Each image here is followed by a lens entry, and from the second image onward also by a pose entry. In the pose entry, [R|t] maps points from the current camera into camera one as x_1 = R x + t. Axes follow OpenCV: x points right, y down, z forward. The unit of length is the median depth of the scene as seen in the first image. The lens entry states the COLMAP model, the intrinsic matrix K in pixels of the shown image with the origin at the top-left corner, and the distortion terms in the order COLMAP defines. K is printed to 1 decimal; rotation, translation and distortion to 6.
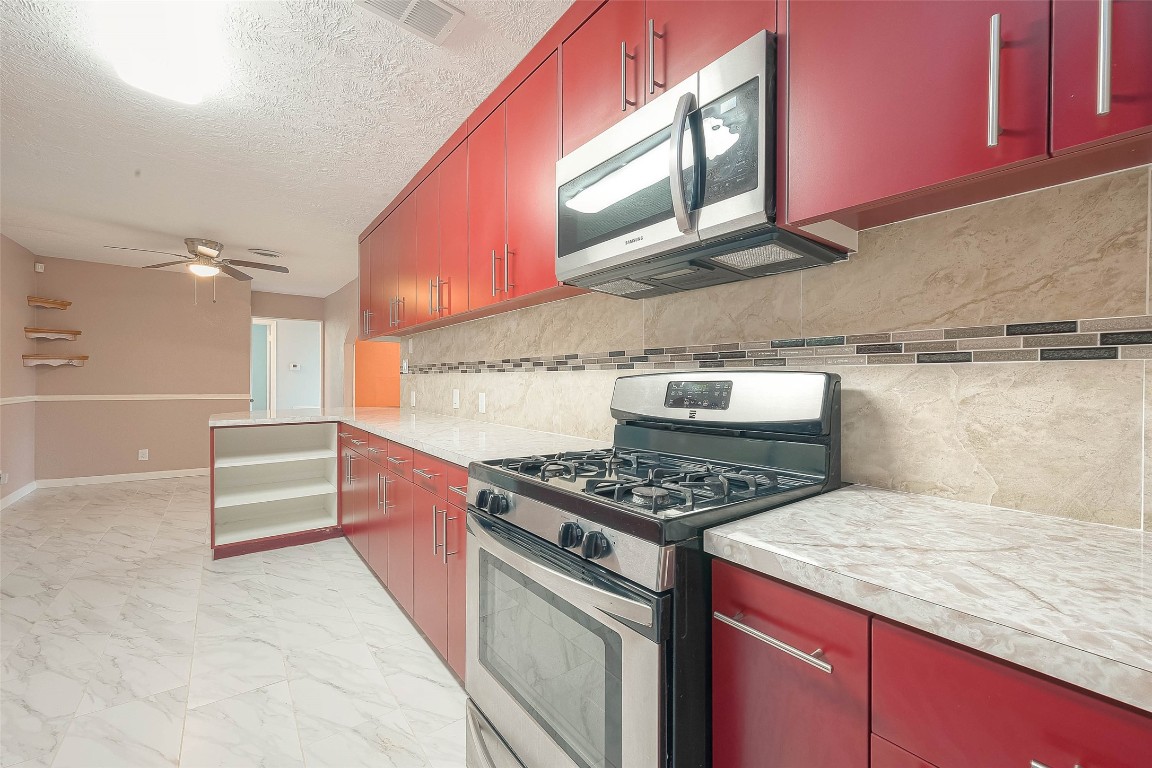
lens RADIAL K [[465.6, 0, 573.7], [0, 465.6, 381.4], [0, 0, 1]] dist [-0.001673, 0.000461]
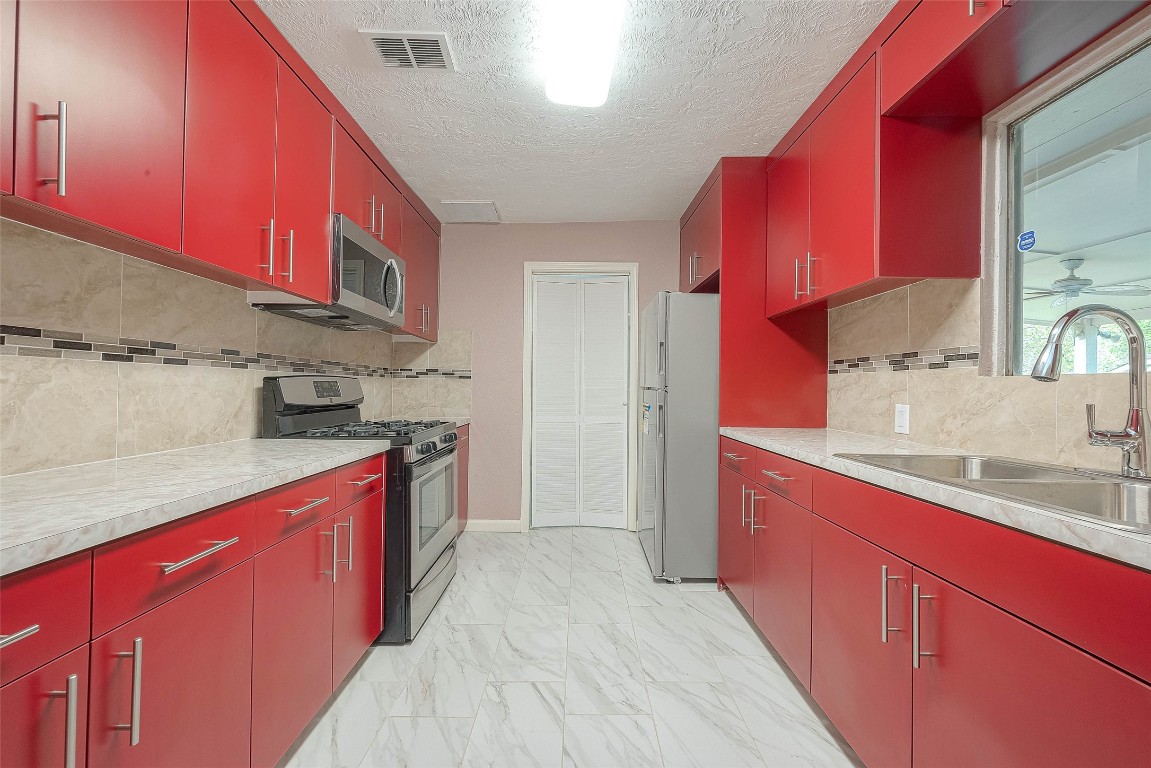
lens RADIAL K [[458.9, 0, 575.5], [0, 458.9, 384.0], [0, 0, 1]] dist [-0.000103, 0.000236]
pose [[-0.798708, -0.004263, 0.601704, -0.880192], [-0.009494, 0.999940, -0.005518, 0.006238], [-0.601644, -0.010120, -0.798700, 1.072930]]
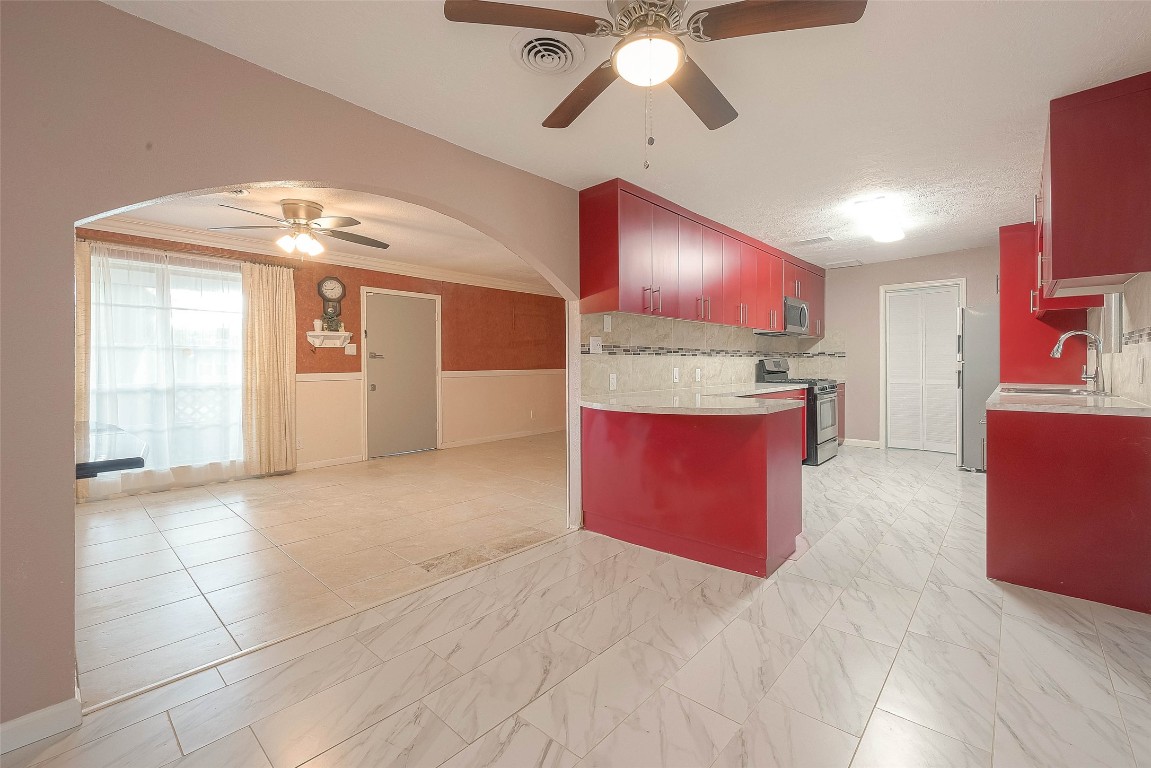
lens RADIAL K [[483.3, 0, 579.8], [0, 483.3, 365.7], [0, 0, 1]] dist [-0.024520, 0.000244]
pose [[-0.177061, -0.006207, 0.984180, -2.106685], [0.008899, 0.999929, 0.007907, -0.003939], [-0.984160, 0.010158, -0.176993, 2.039908]]
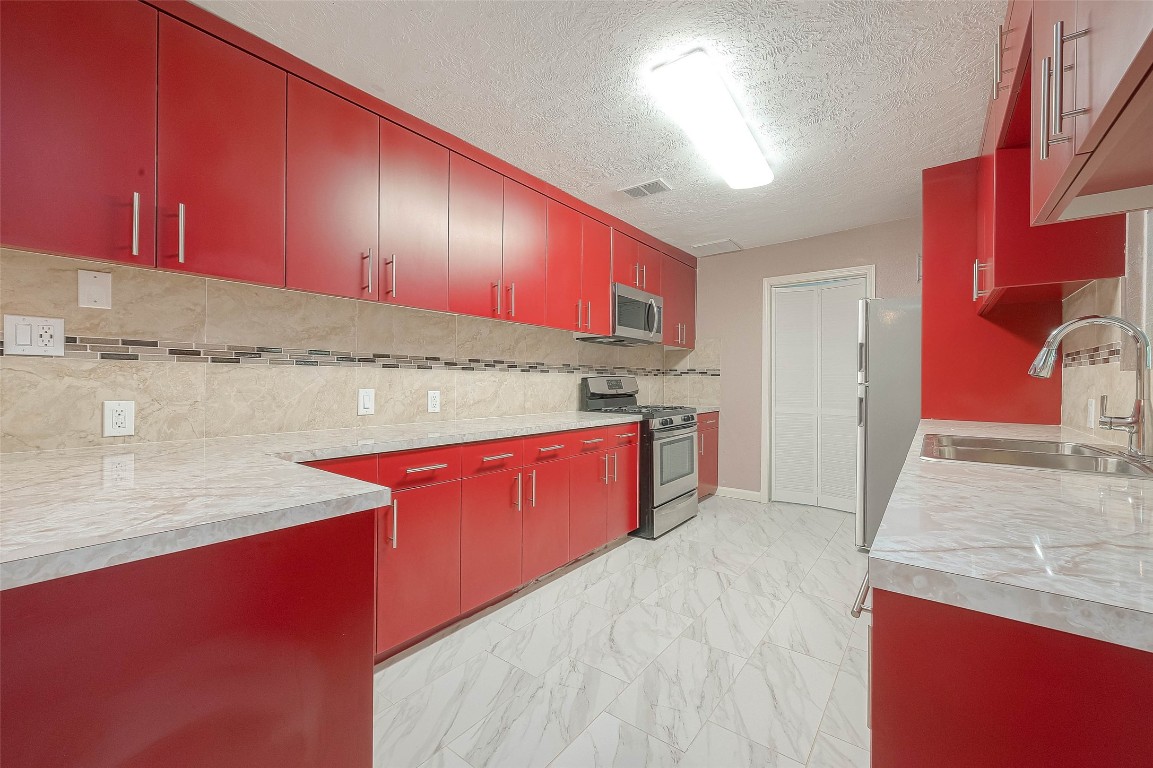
lens RADIAL K [[466.0, 0, 574.2], [0, 466.0, 381.4], [0, 0, 1]] dist [-0.001673, 0.000461]
pose [[-0.260462, -0.003717, 0.965477, -1.422682], [-0.003615, 0.999989, 0.002875, 0.001835], [-0.965477, -0.002742, -0.260472, 1.175311]]
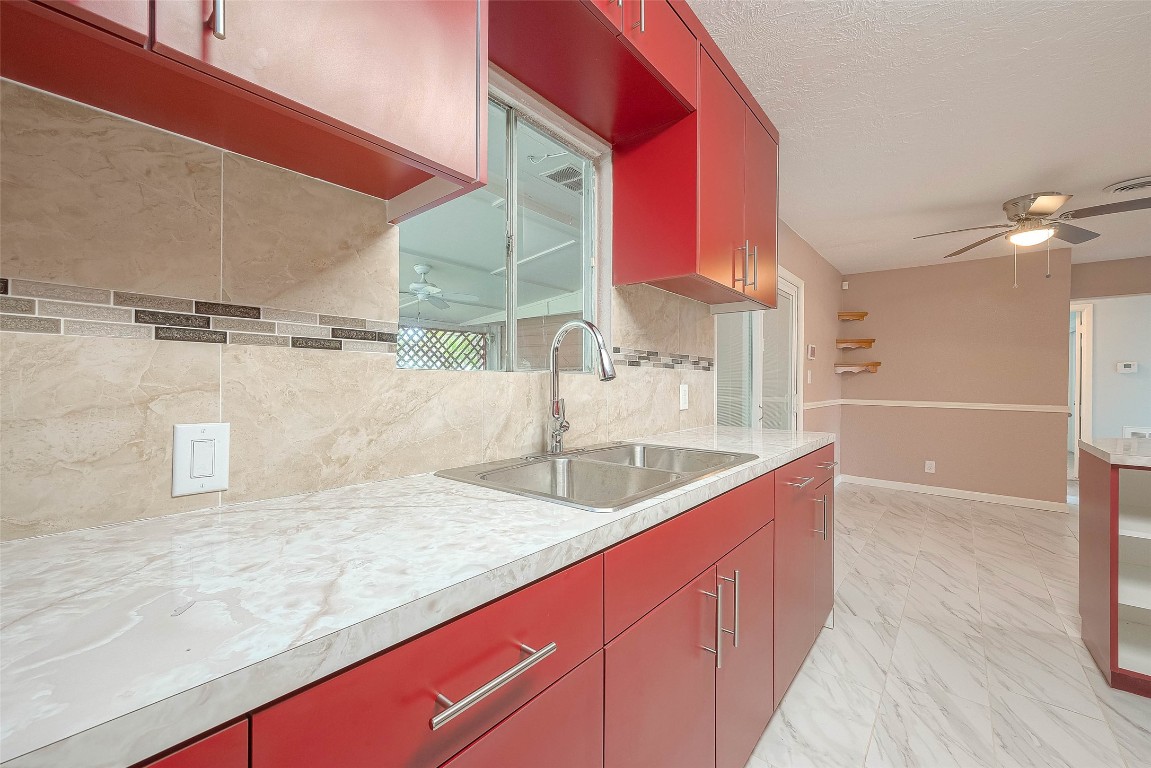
lens RADIAL K [[458.9, 0, 575.5], [0, 458.9, 384.0], [0, 0, 1]] dist [-0.000103, 0.000236]
pose [[0.224352, 0.001119, -0.974508, -0.448002], [-0.008722, 0.999962, -0.000860, 0.000857], [0.974469, 0.008692, 0.224353, 0.245969]]
